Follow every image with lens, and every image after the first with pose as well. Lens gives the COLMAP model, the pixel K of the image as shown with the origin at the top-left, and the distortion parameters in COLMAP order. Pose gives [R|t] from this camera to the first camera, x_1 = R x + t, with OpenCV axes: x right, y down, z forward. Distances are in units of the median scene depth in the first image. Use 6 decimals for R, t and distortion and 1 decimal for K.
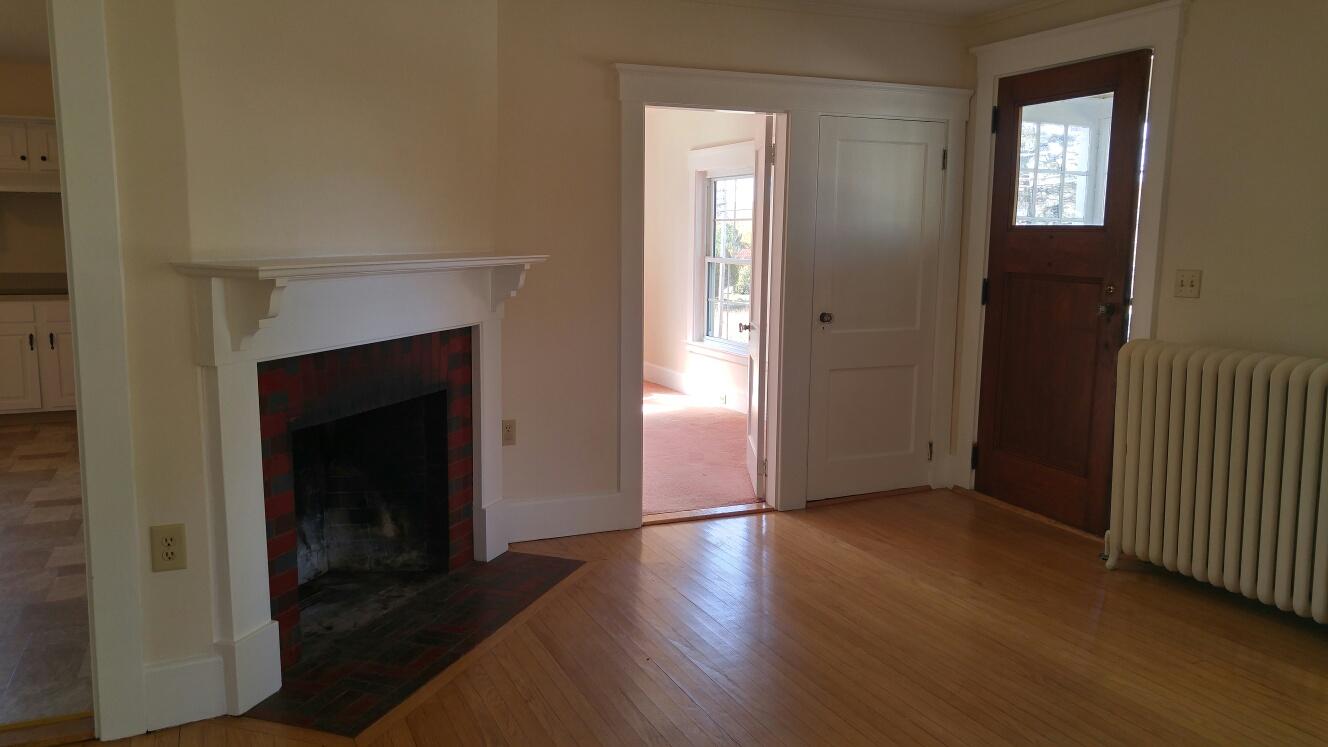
lens RADIAL K [[1006.3, 0, 659.3], [0, 1006.3, 381.2], [0, 0, 1]] dist [0.039115, 0.001615]
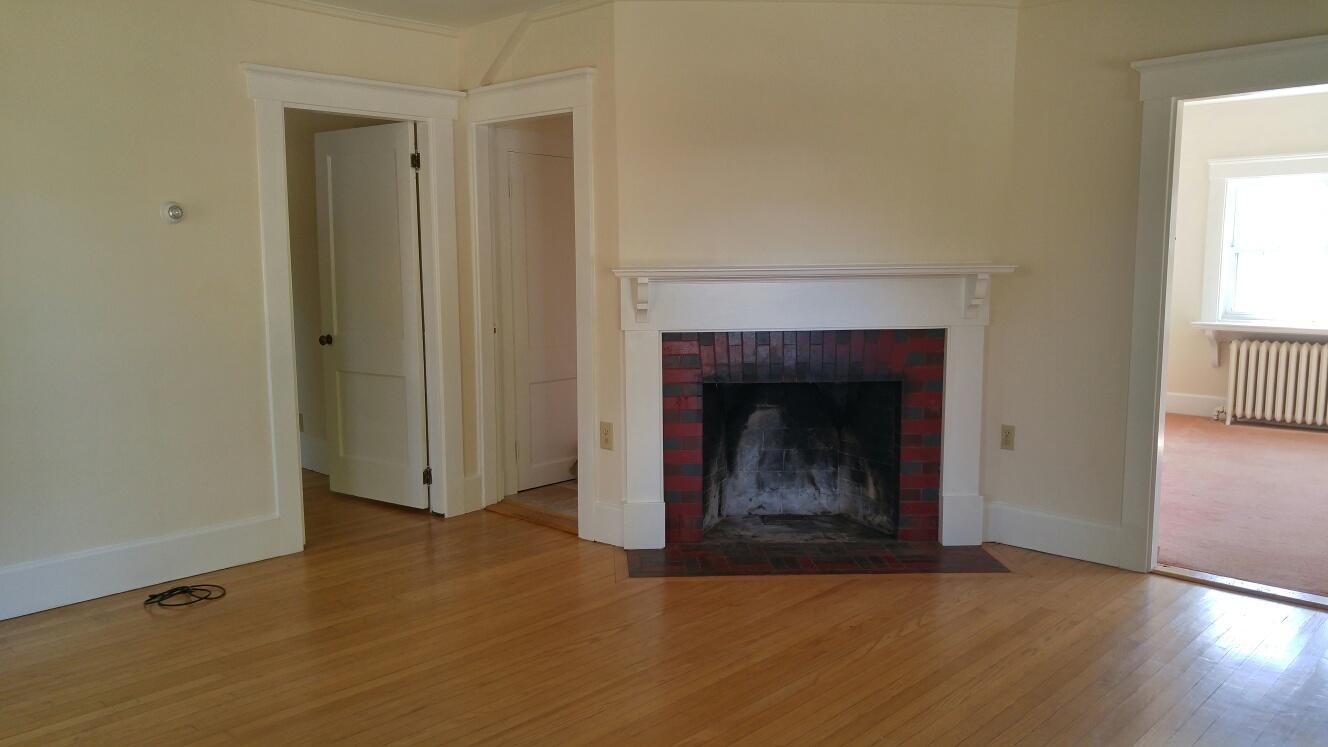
lens RADIAL K [[1006.3, 0, 659.3], [0, 1006.3, 381.2], [0, 0, 1]] dist [0.039115, 0.001615]
pose [[0.387458, 0.110004, -0.915301, 0.734658], [-0.127734, 0.989685, 0.064872, -0.031605], [0.912995, 0.091780, 0.397512, 0.276717]]
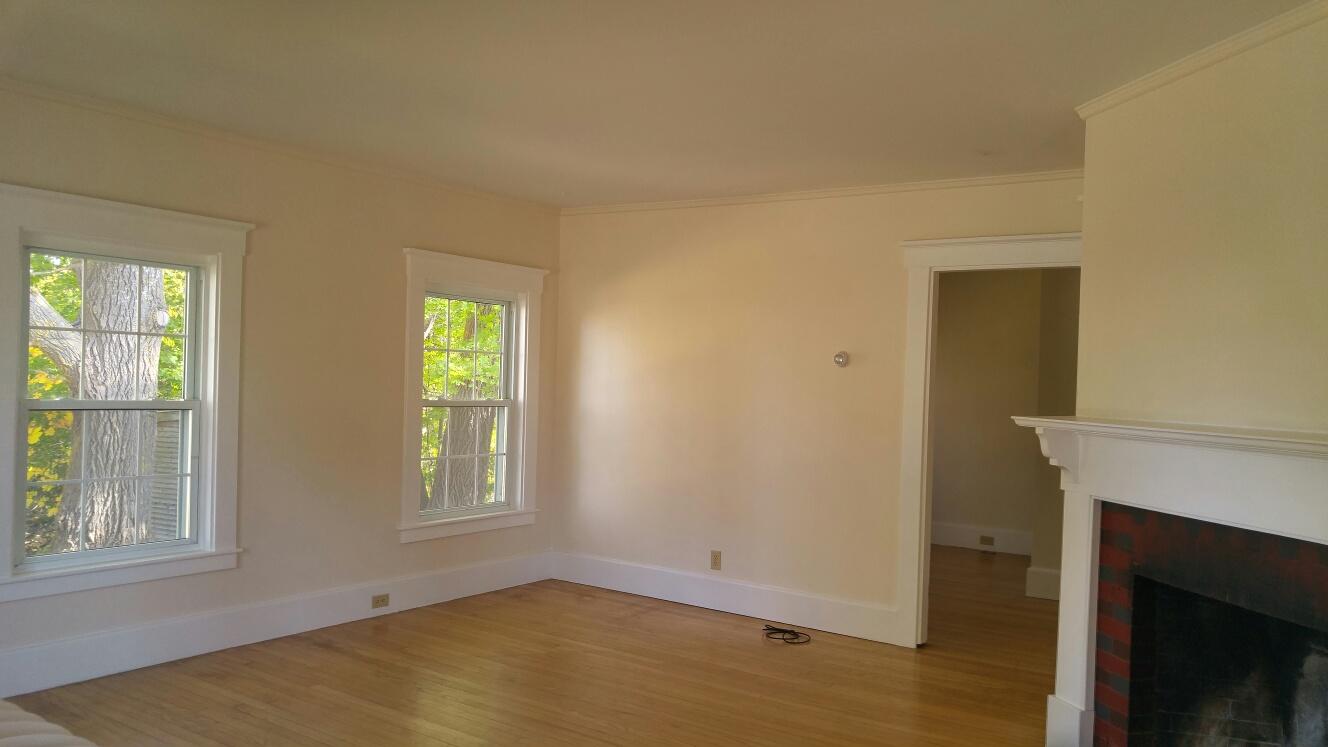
lens RADIAL K [[1006.3, 0, 659.3], [0, 1006.3, 381.2], [0, 0, 1]] dist [0.039115, 0.001615]
pose [[-0.854608, -0.025461, -0.518650, 0.525341], [-0.108449, 0.985523, 0.130317, -0.193792], [0.507823, 0.167617, -0.844997, 1.266976]]
